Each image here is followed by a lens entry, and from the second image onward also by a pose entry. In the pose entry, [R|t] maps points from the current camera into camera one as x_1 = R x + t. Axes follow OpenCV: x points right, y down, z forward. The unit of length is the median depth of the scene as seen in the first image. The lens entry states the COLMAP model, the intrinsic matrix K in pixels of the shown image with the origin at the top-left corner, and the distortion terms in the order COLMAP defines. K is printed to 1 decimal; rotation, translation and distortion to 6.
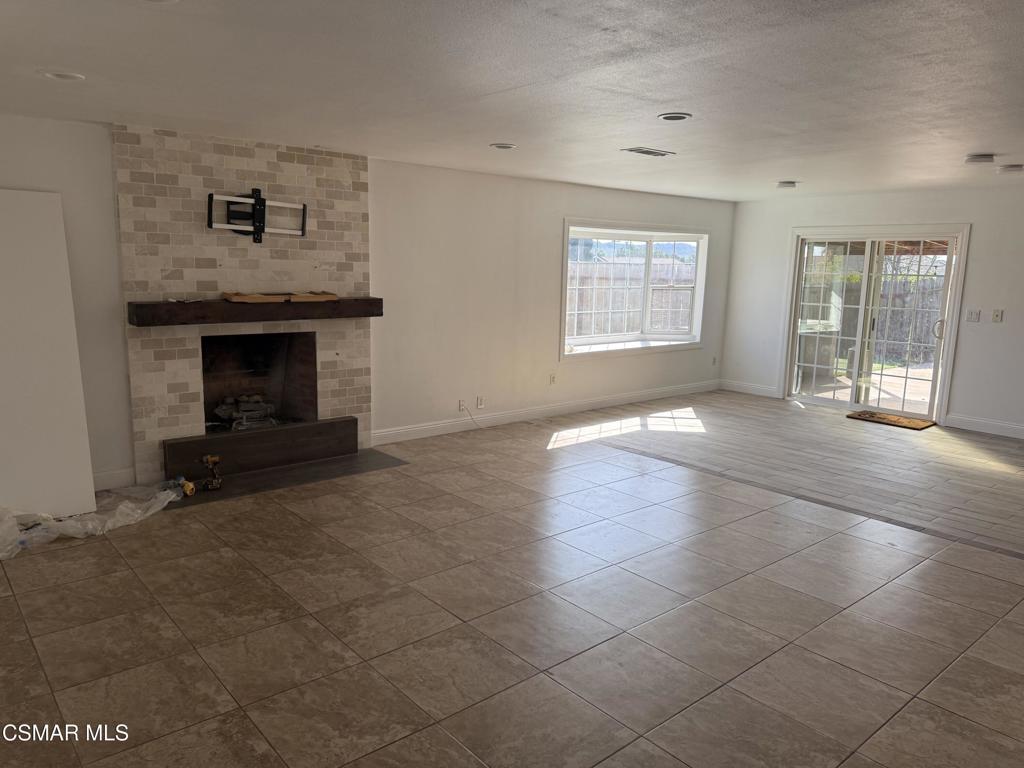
lens RADIAL K [[729.5, 0, 507.8], [0, 729.5, 390.7], [0, 0, 1]] dist [0.032905, -0.034445]
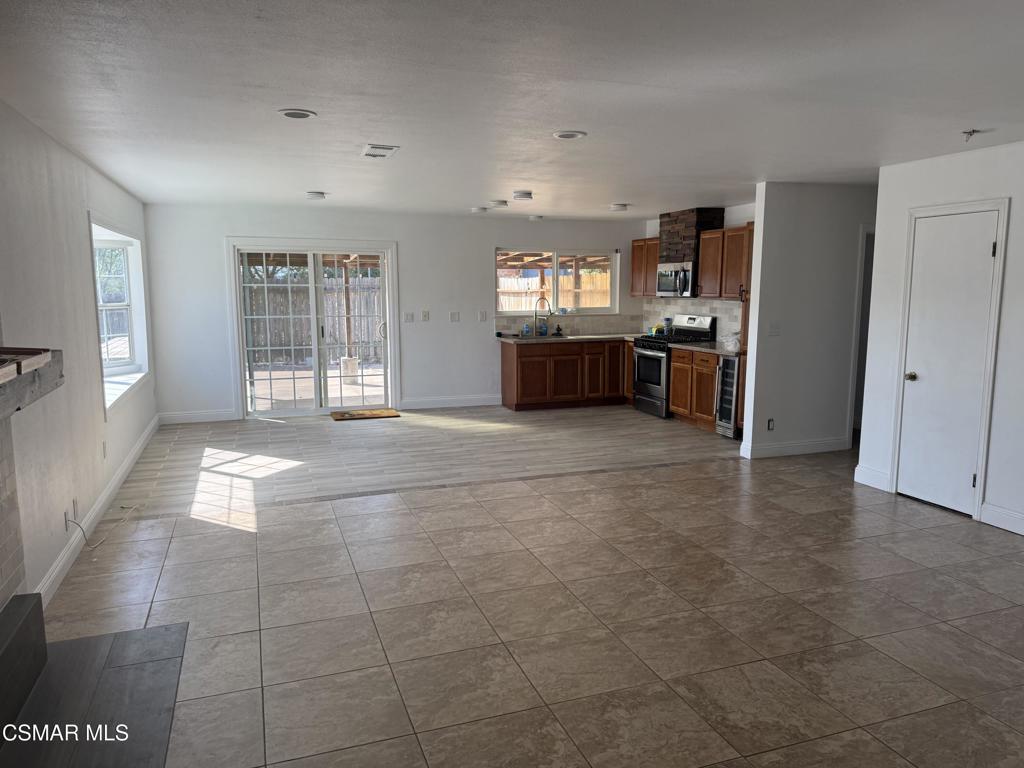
lens RADIAL K [[729.5, 0, 507.8], [0, 729.5, 390.7], [0, 0, 1]] dist [0.032905, -0.034445]
pose [[0.345570, -0.163595, 0.924023, -0.727698], [0.170116, 0.979292, 0.109759, -0.137135], [-0.922845, 0.119262, 0.366244, 0.666723]]
